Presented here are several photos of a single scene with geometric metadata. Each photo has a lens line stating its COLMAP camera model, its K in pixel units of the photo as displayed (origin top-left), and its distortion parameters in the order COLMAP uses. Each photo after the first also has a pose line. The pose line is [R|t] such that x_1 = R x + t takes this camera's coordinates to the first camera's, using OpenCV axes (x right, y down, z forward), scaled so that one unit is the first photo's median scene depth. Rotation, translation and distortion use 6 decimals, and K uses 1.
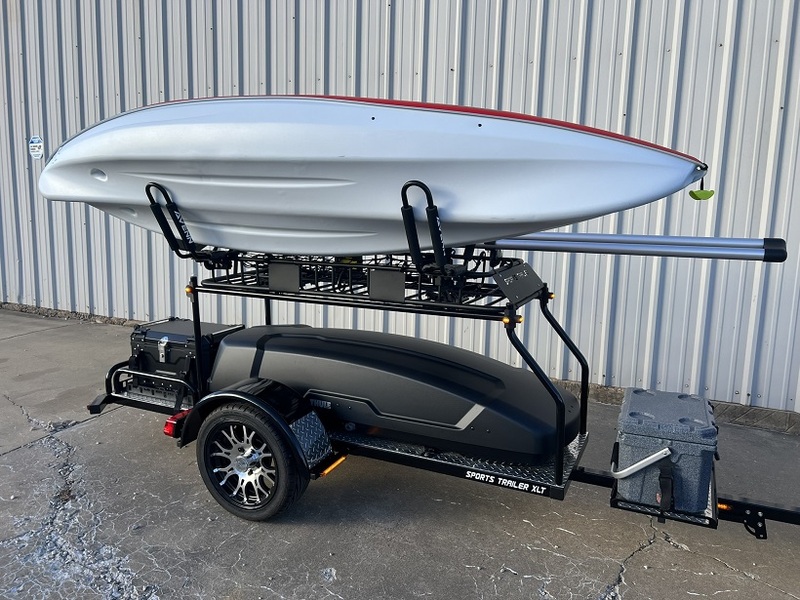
lens RADIAL K [[611.7, 0, 400.0], [0, 611.7, 300.0], [0, 0, 1]] dist [0.075278, -0.088946]
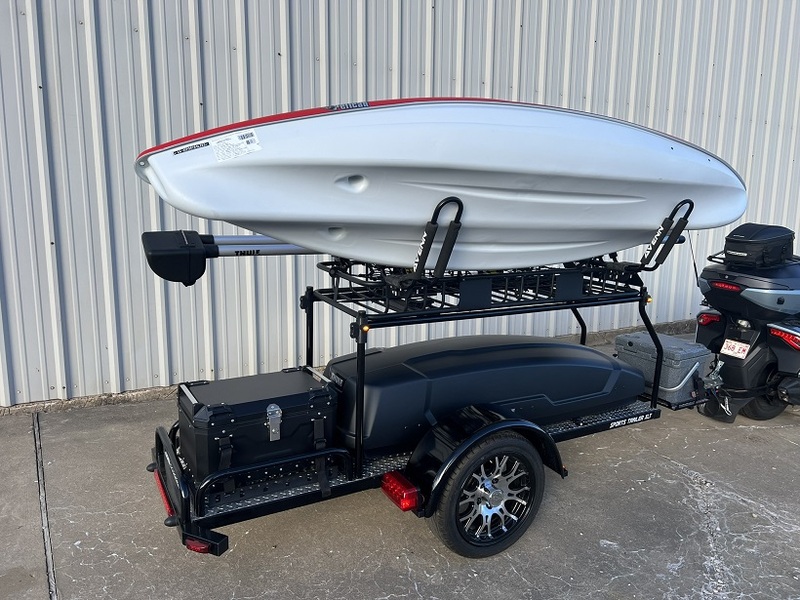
lens RADIAL K [[611.7, 0, 400.0], [0, 611.7, 300.0], [0, 0, 1]] dist [0.075278, -0.088946]
pose [[0.551919, -0.144264, 0.821324, -1.081741], [0.112150, 0.988815, 0.098320, -0.139920], [-0.826322, 0.037847, 0.561925, 0.599062]]
